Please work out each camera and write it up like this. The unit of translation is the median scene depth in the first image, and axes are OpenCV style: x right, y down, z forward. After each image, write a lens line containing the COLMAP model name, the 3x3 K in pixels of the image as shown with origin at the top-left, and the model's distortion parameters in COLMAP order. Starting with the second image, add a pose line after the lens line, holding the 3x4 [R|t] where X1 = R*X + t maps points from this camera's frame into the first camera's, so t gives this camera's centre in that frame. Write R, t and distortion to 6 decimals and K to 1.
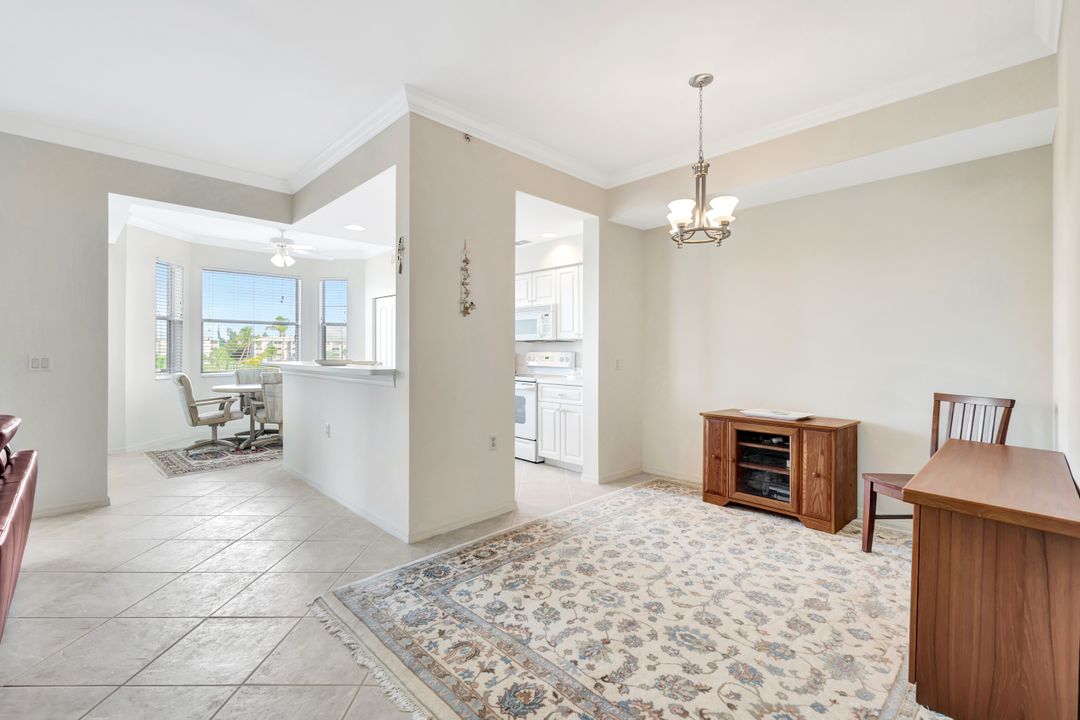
lens RADIAL K [[469.3, 0, 541.8], [0, 469.3, 349.0], [0, 0, 1]] dist [0.001217, 0.000083]
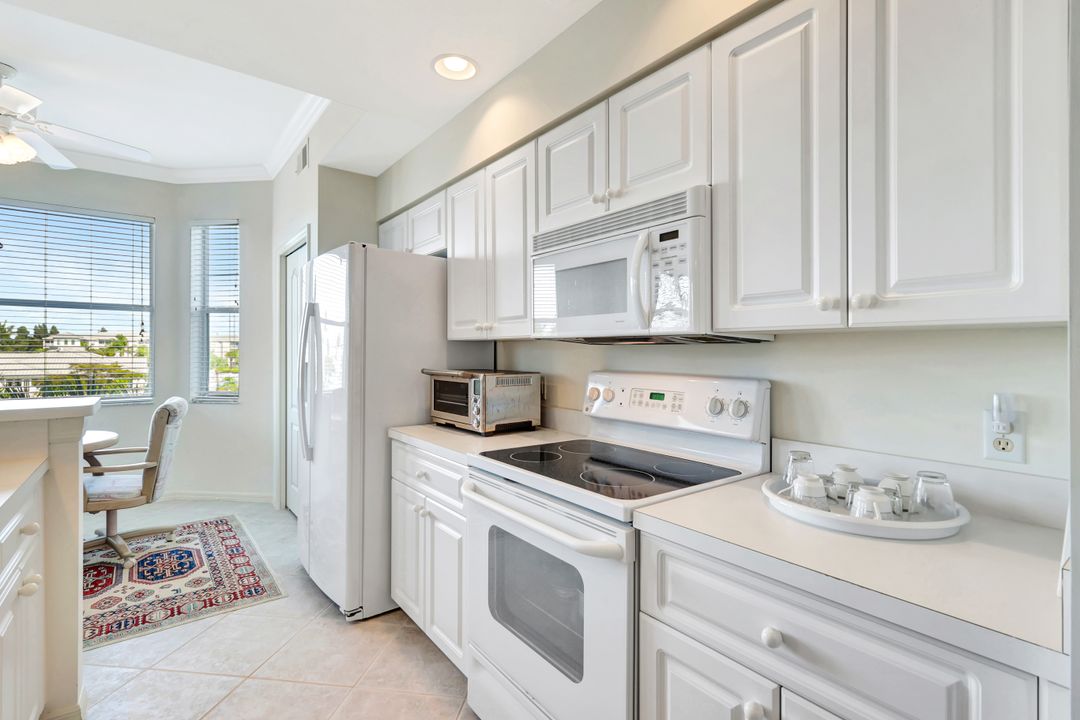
lens RADIAL K [[494.7, 0, 540.9], [0, 494.7, 355.0], [0, 0, 1]] dist [0.000788, -0.000199]
pose [[0.993367, 0.004122, -0.114910, -0.038107], [-0.003196, 0.999961, 0.008243, -0.014478], [0.114939, -0.007821, 0.993342, 1.027150]]
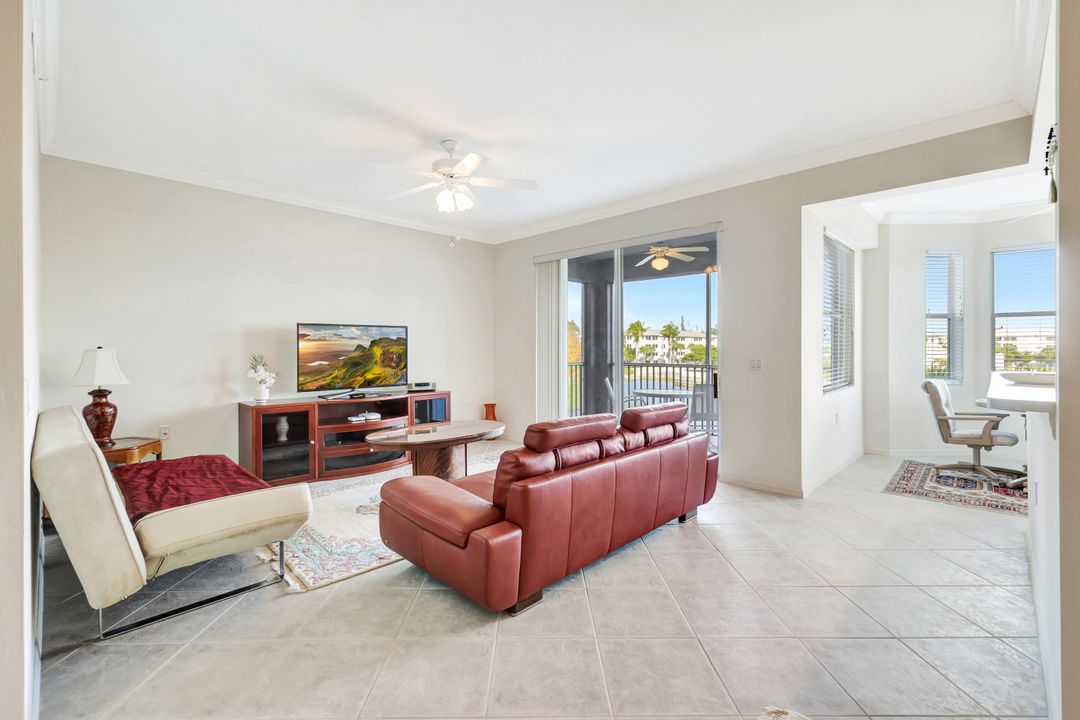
lens RADIAL K [[474.2, 0, 548.1], [0, 474.2, 350.0], [0, 0, 1]] dist [0.003319, 0.000170]
pose [[0.027768, 0.005758, -0.999598, 0.143861], [0.000869, 0.999983, 0.005784, -0.013145], [0.999614, -0.001029, 0.027762, 0.380801]]
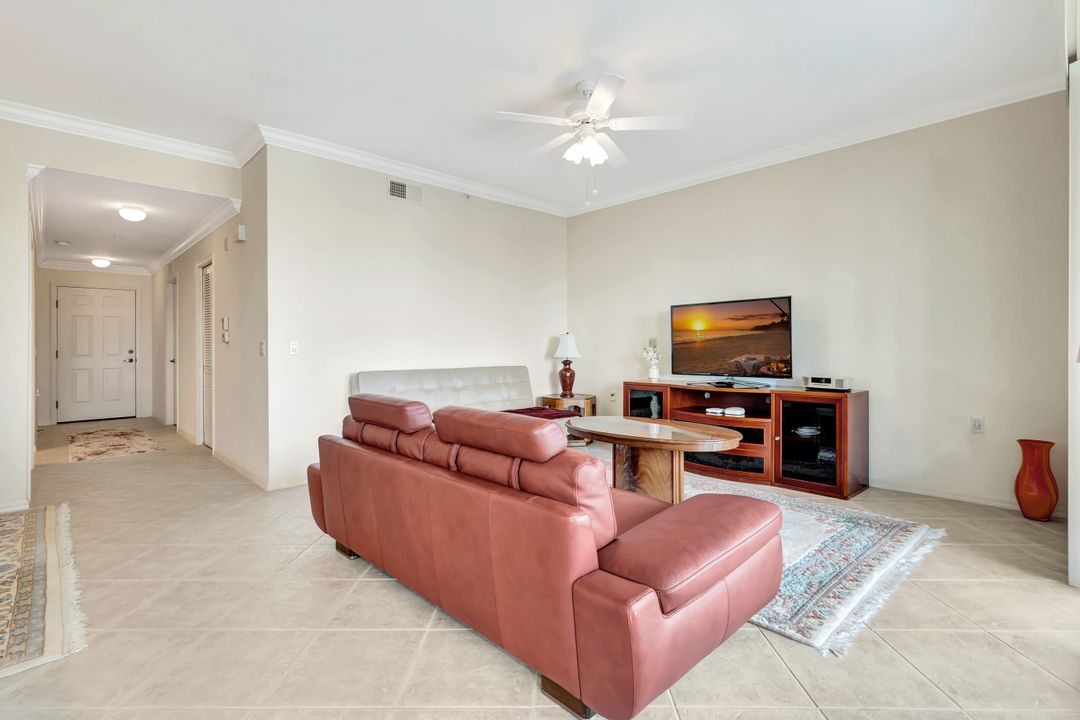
lens RADIAL K [[511.7, 0, 538.6], [0, 511.7, 343.4], [0, 0, 1]] dist [0.001733, 0.000393]
pose [[-0.999849, 0.008369, 0.015200, -0.767111], [0.008281, 0.999949, -0.005834, 0.026959], [-0.015248, -0.005708, -0.999867, 1.111910]]
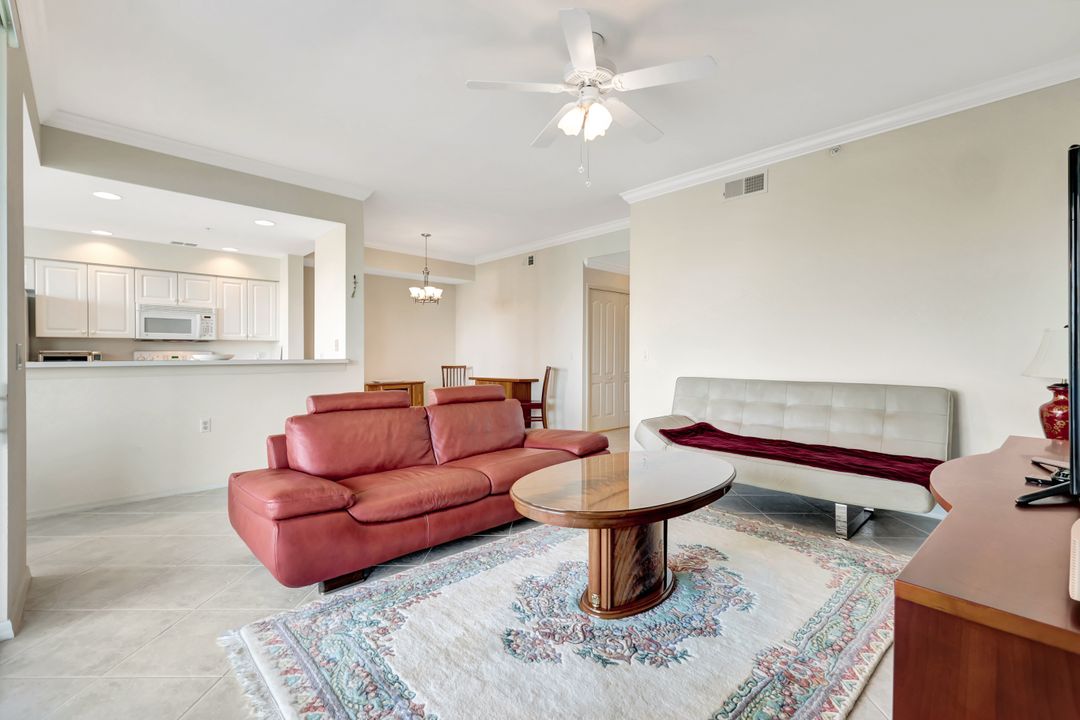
lens RADIAL K [[478.1, 0, 547.0], [0, 478.1, 352.7], [0, 0, 1]] dist [0.002710, 0.000249]
pose [[0.017619, 0.005898, 0.999827, -1.546848], [0.002750, 0.999979, -0.005948, 0.028154], [-0.999841, 0.002854, 0.017602, 0.259525]]
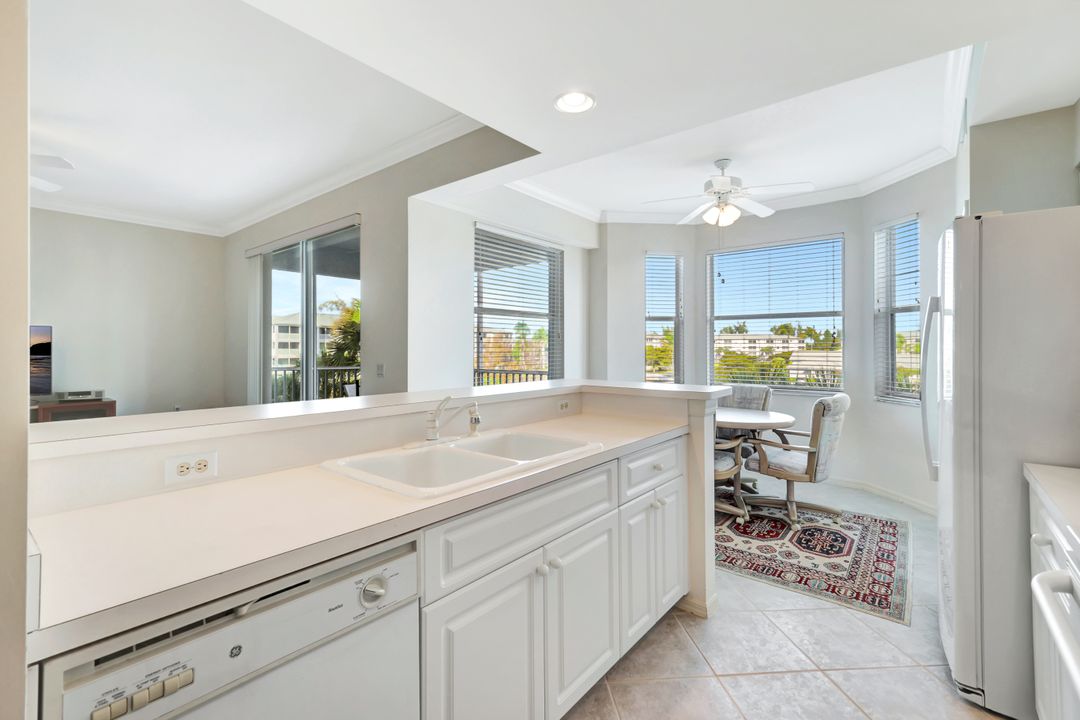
lens RADIAL K [[471.2, 0, 540.6], [0, 471.2, 345.2], [0, 0, 1]] dist [0.001372, 0.000087]
pose [[0.104892, -0.006290, -0.994464, 0.075530], [0.001245, 0.999980, -0.006194, -0.019990], [0.994483, -0.000588, 0.104898, 1.148939]]
